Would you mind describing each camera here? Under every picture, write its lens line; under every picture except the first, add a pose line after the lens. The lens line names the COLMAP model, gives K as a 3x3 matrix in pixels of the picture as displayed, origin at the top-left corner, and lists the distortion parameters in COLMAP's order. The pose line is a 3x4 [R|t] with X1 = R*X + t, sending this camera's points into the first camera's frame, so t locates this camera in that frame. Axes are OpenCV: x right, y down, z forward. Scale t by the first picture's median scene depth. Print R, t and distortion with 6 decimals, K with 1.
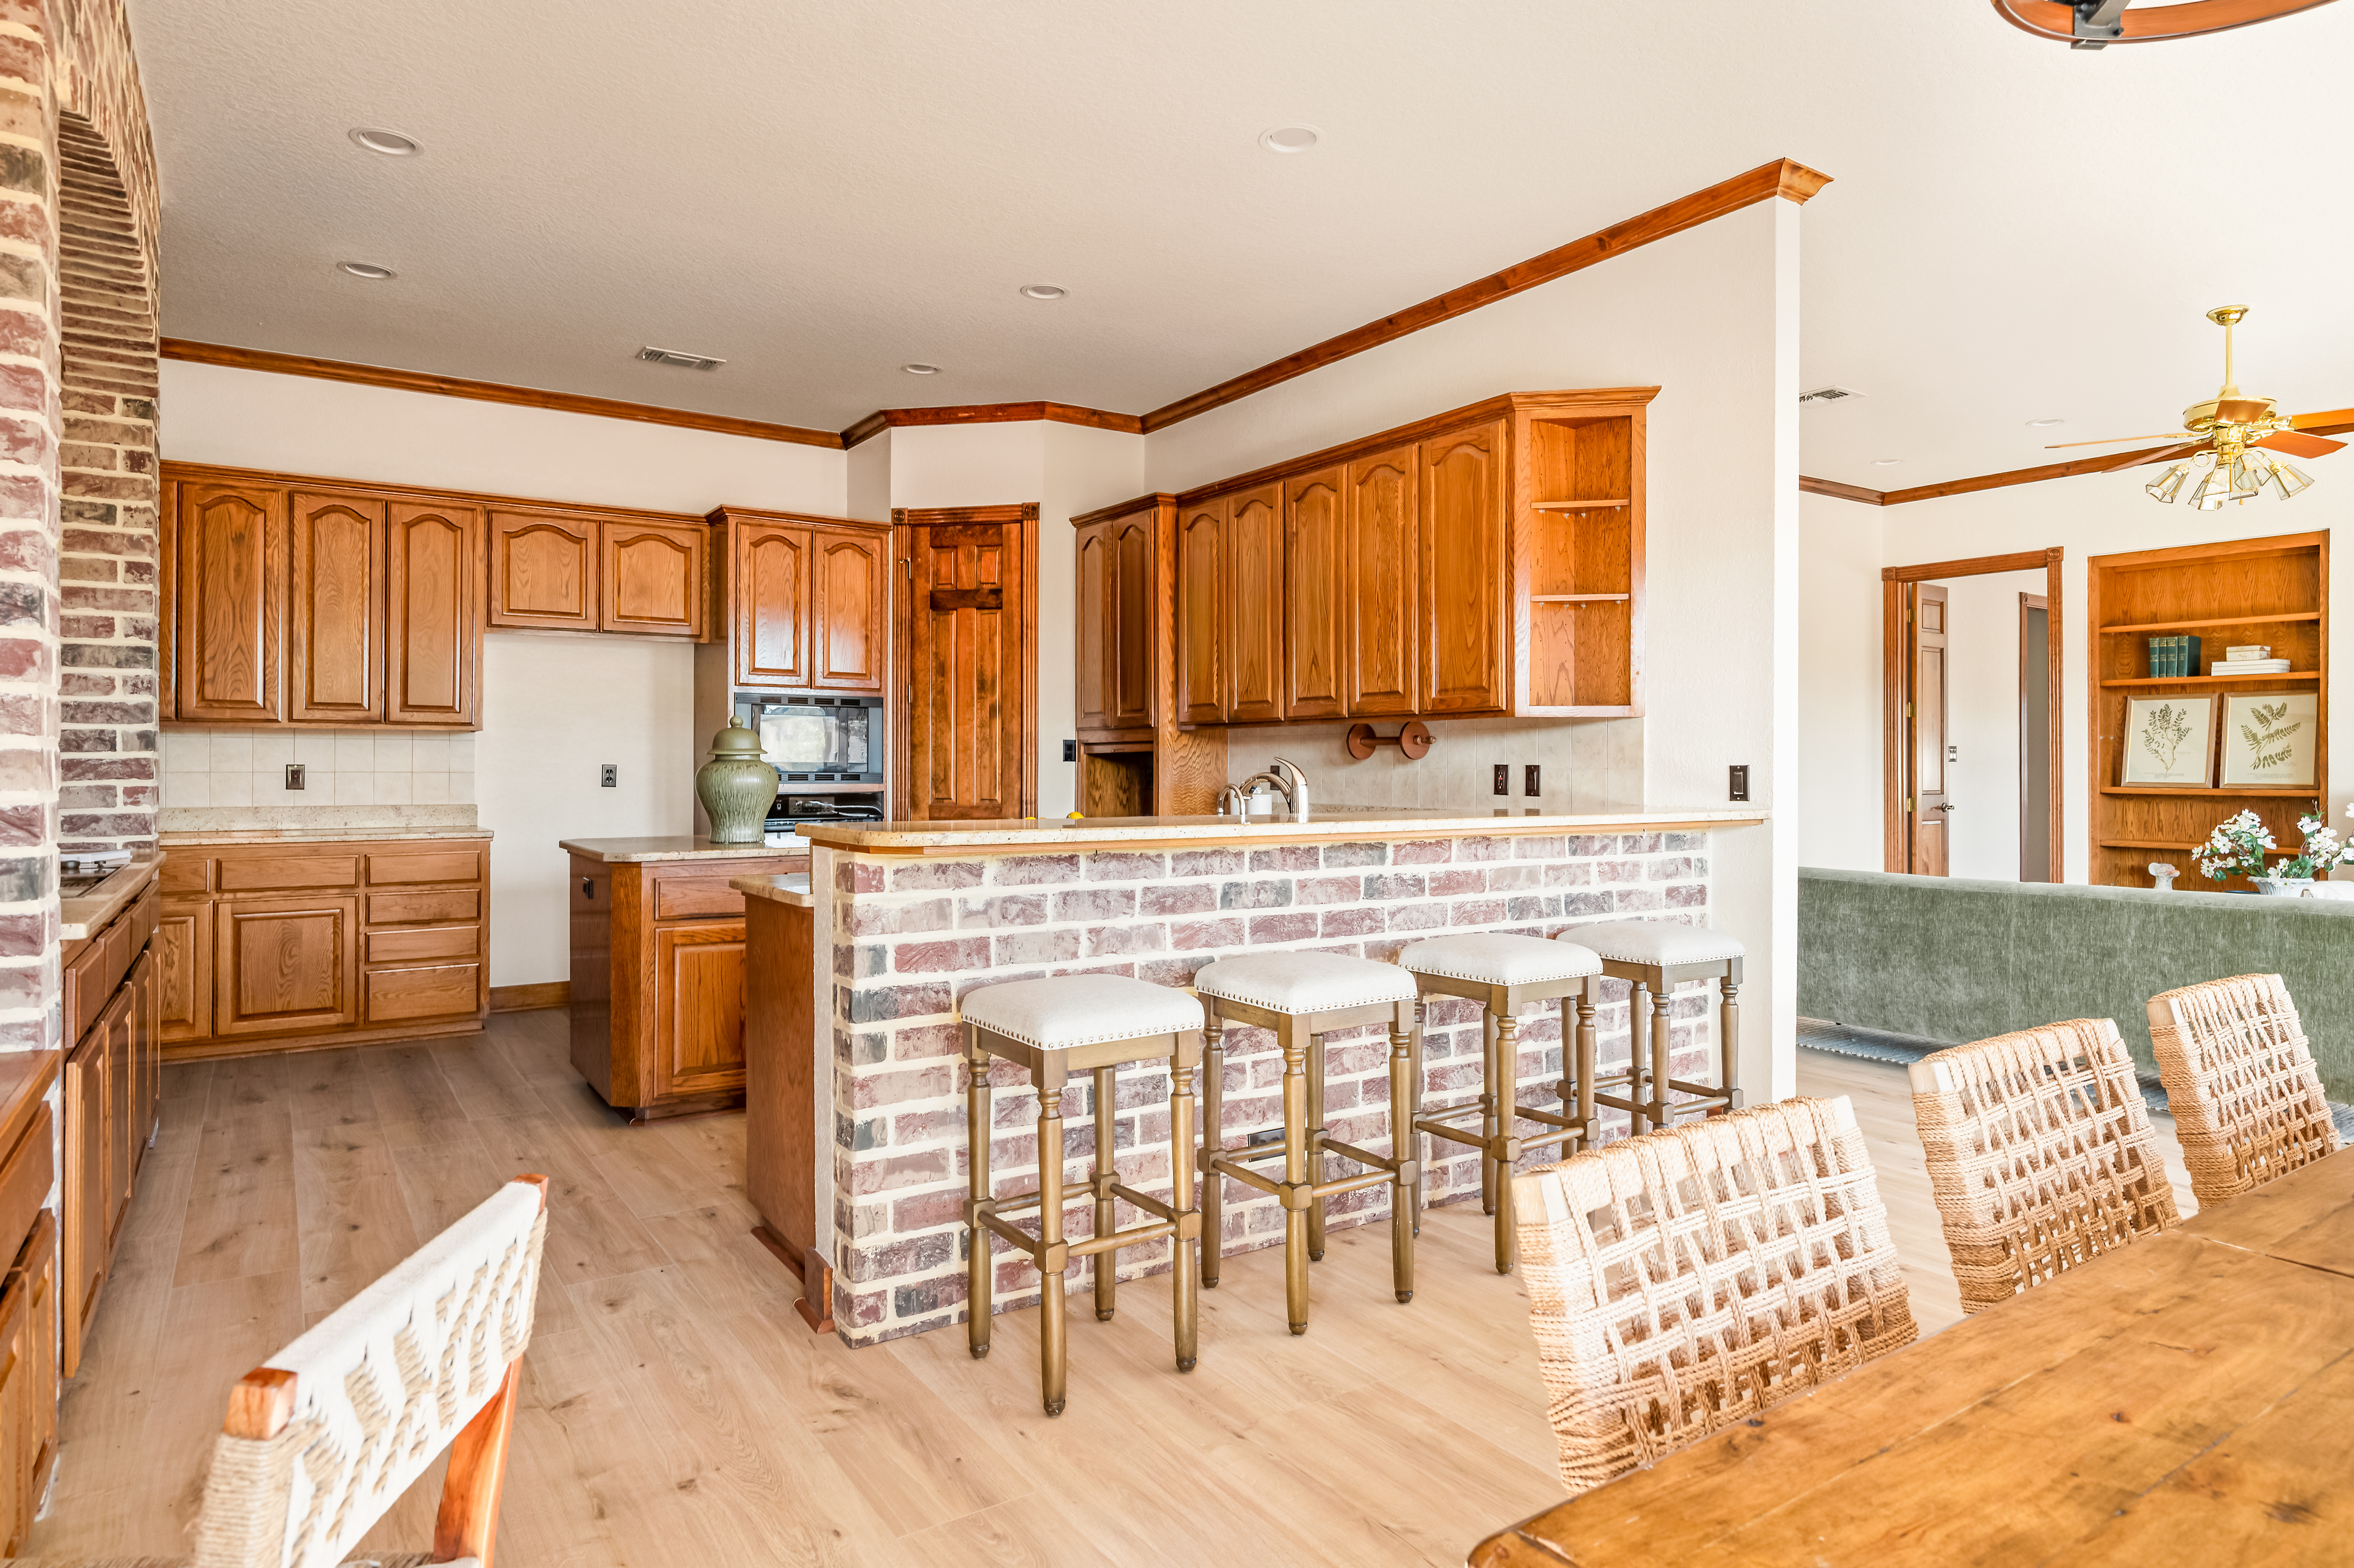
lens RADIAL K [[1353.6, 0, 1186.9], [0, 1353.6, 762.5], [0, 0, 1]] dist [0.002491, 0.000589]
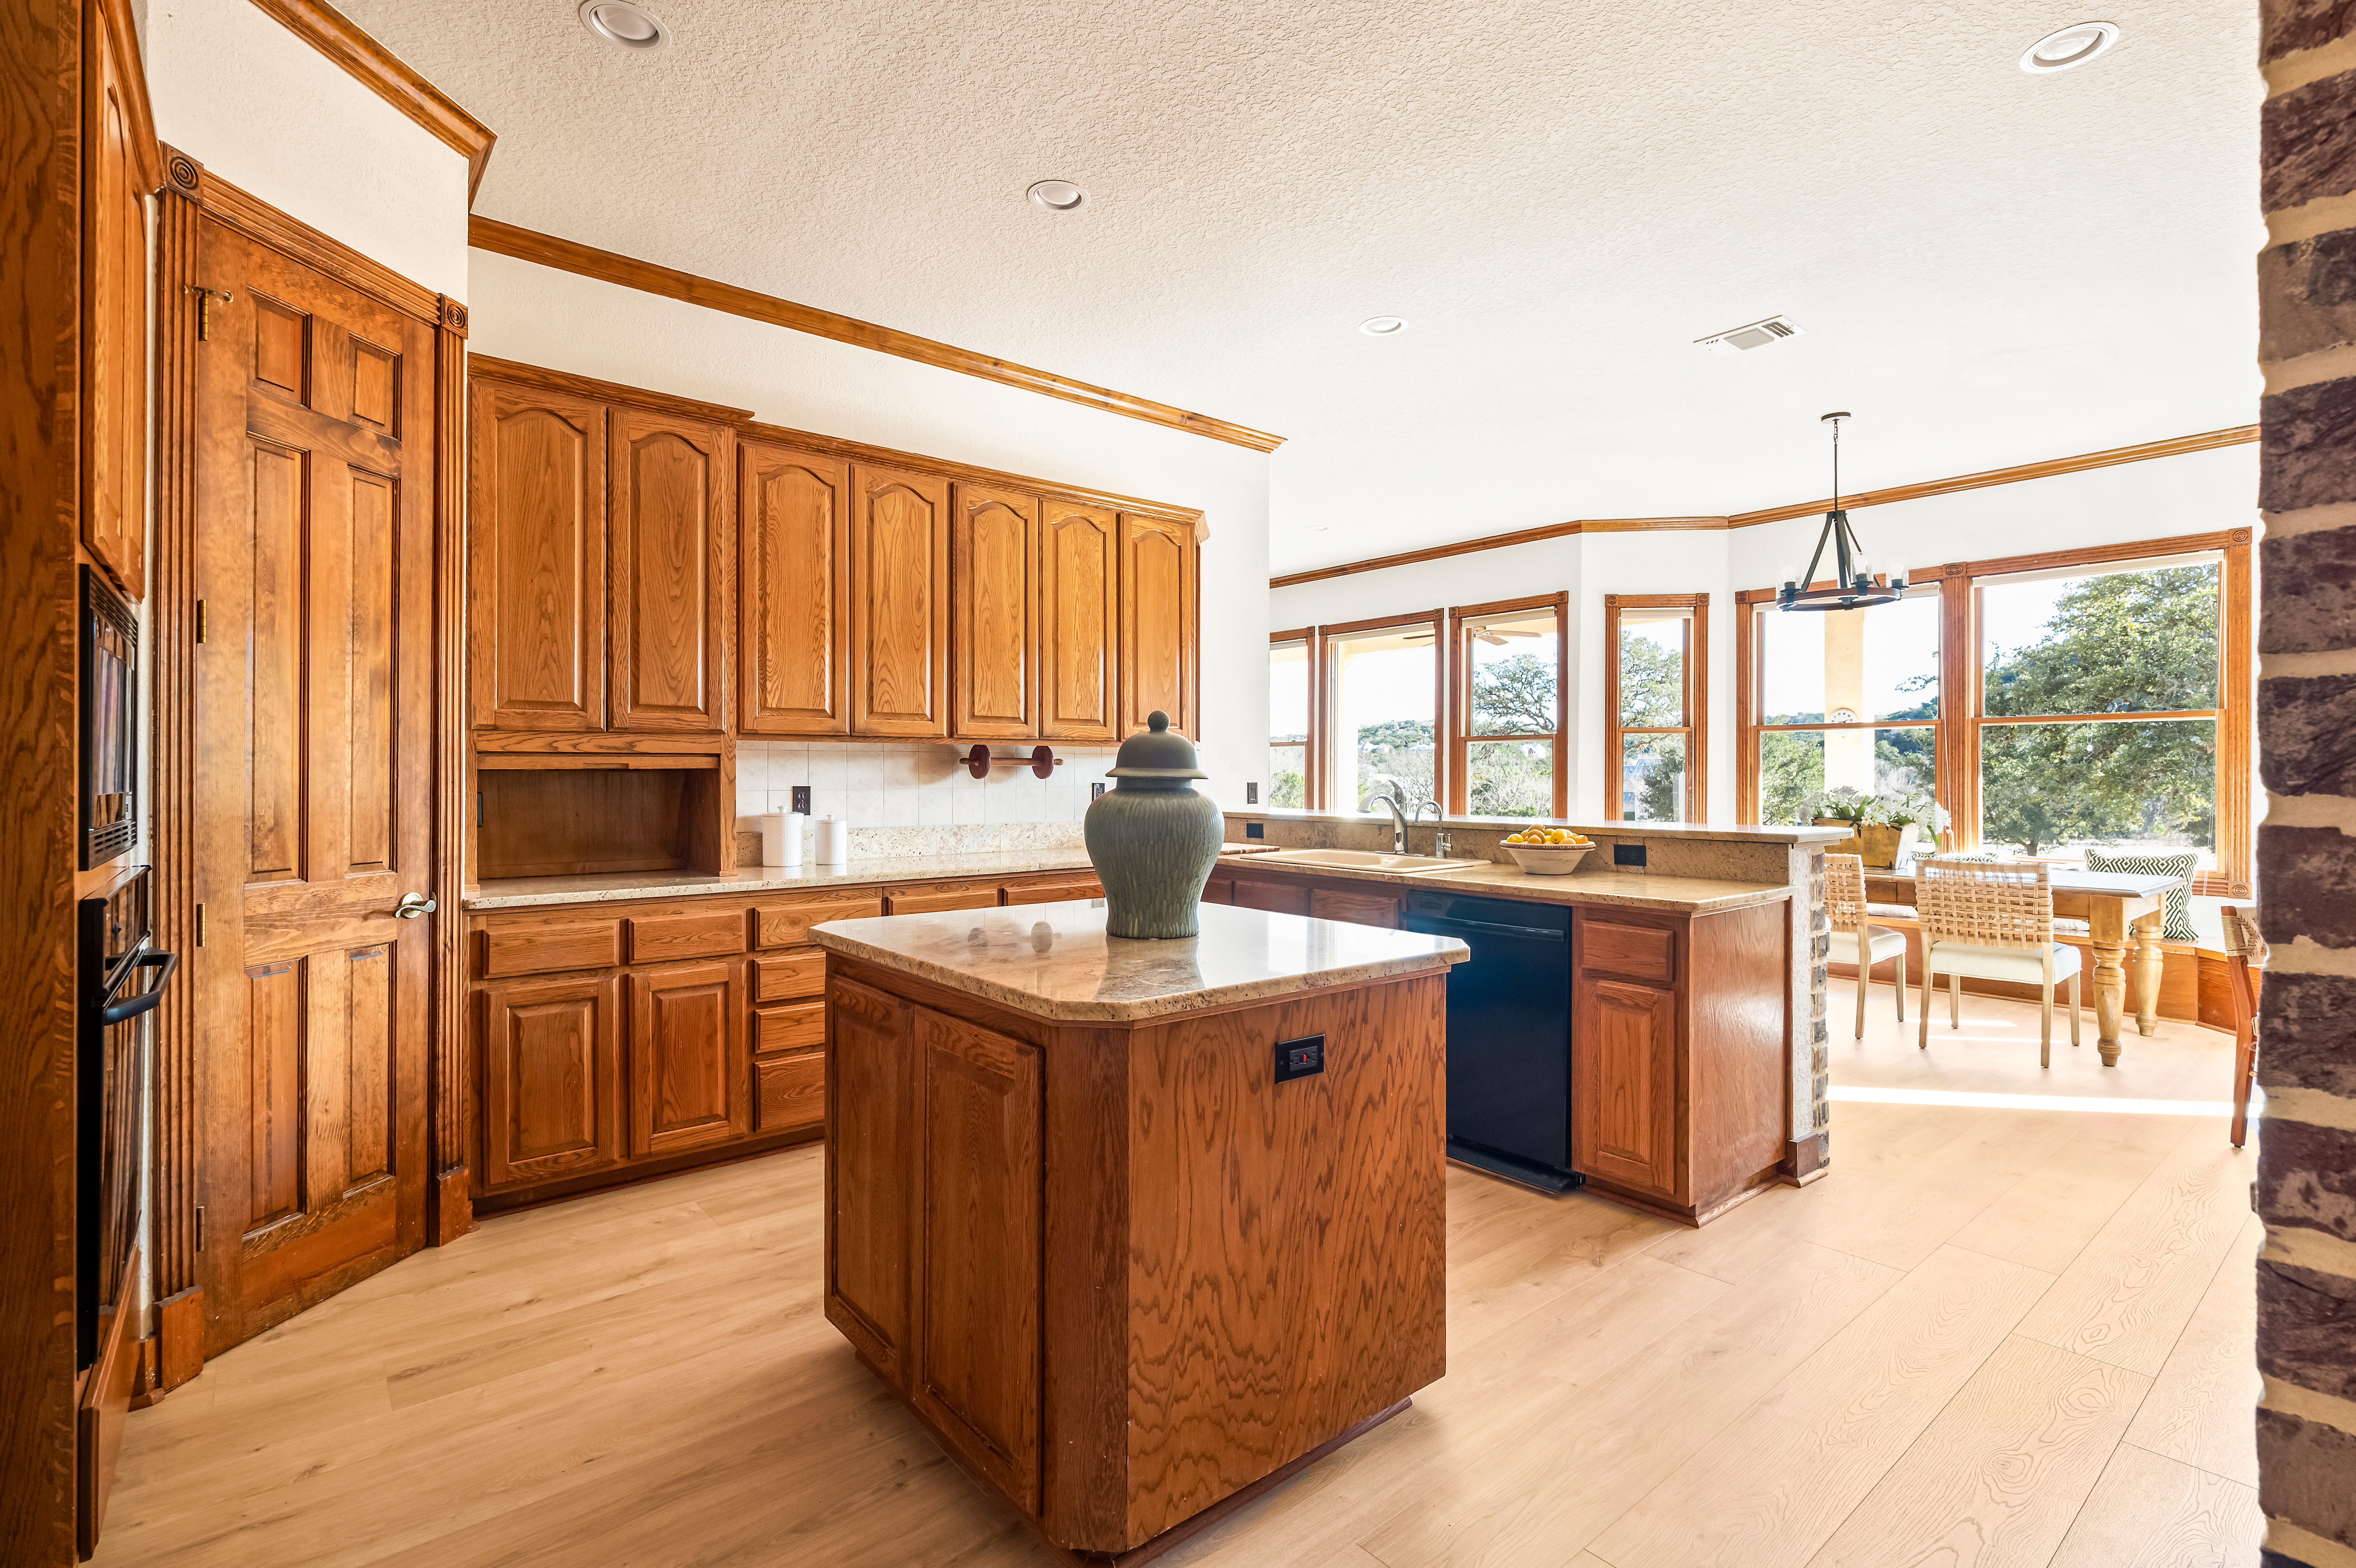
lens RADIAL K [[1085.3, 0, 1190.5], [0, 1085.3, 773.8], [0, 0, 1]] dist [-0.000320, 0.001105]
pose [[-0.098083, -0.001910, 0.995176, -0.803626], [-0.003057, 0.999994, 0.001618, -0.009280], [-0.995174, -0.002884, -0.098089, 1.057151]]
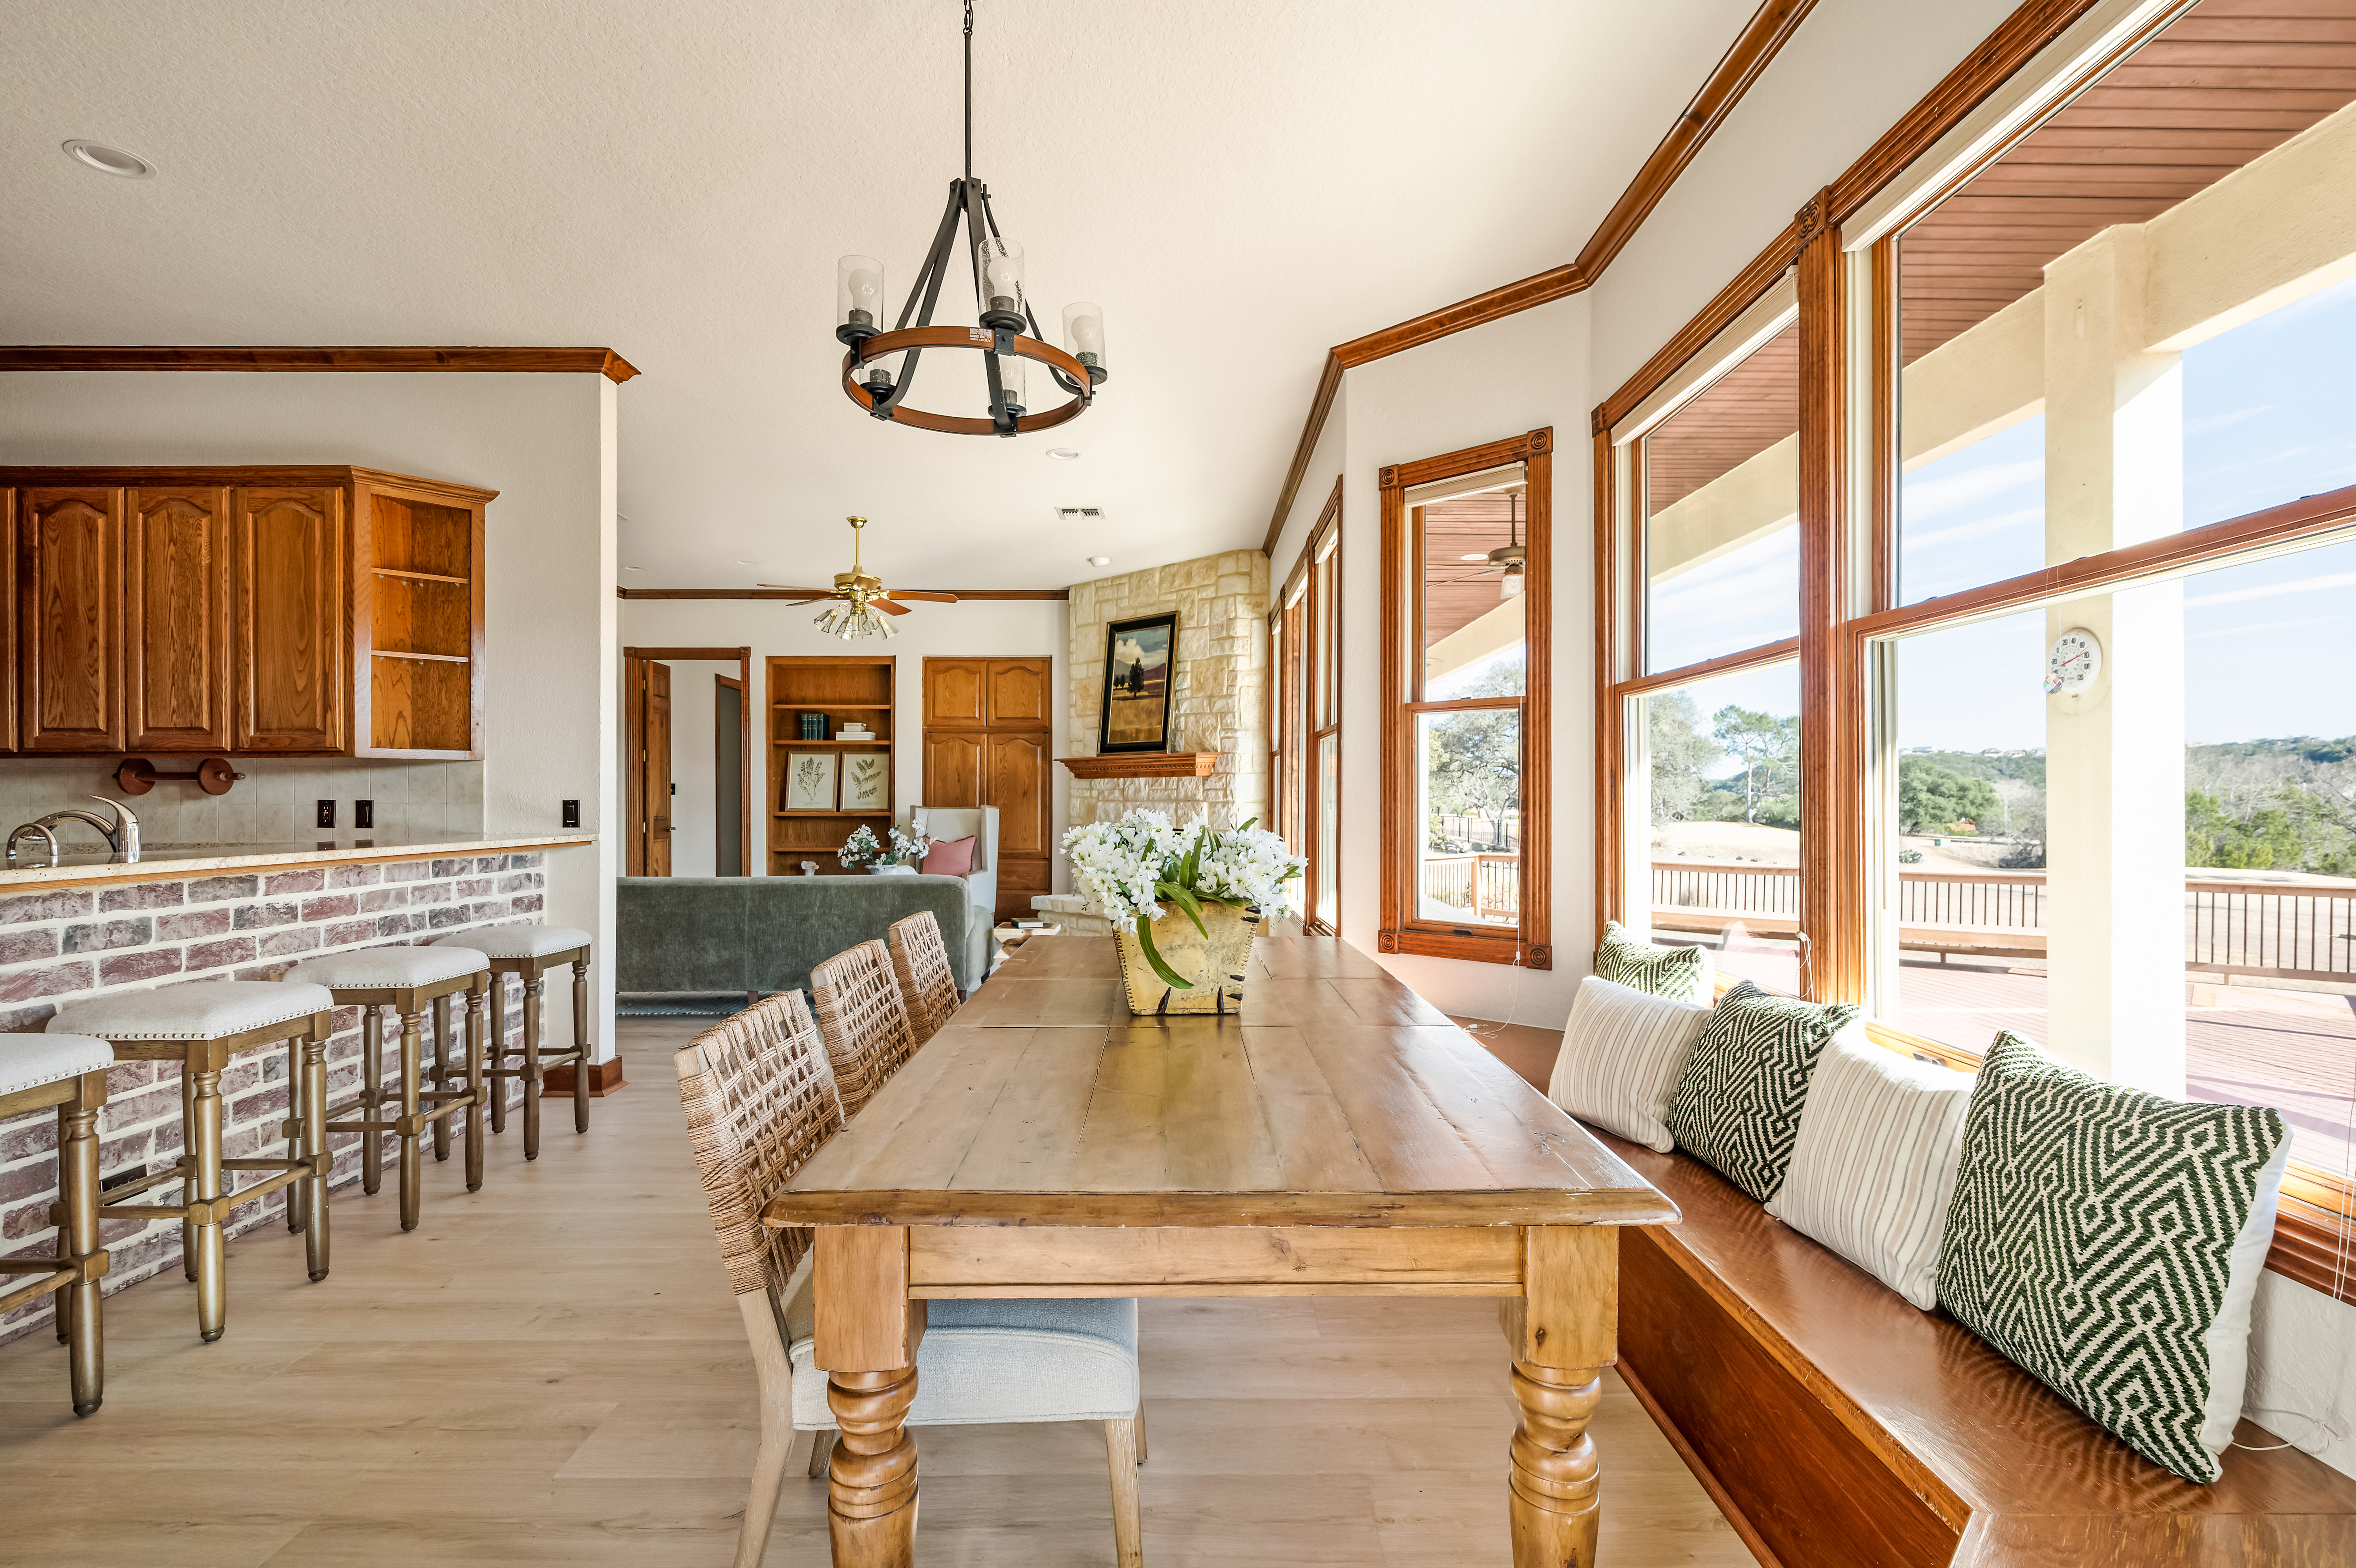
lens RADIAL K [[1085.3, 0, 1185.6], [0, 1085.3, 794.6], [0, 0, 1]] dist [-0.000320, 0.001105]
pose [[0.554079, -0.001437, 0.832463, -0.116630], [0.000741, 0.999999, 0.001234, -0.003466], [-0.832464, -0.000067, 0.554080, -0.060738]]
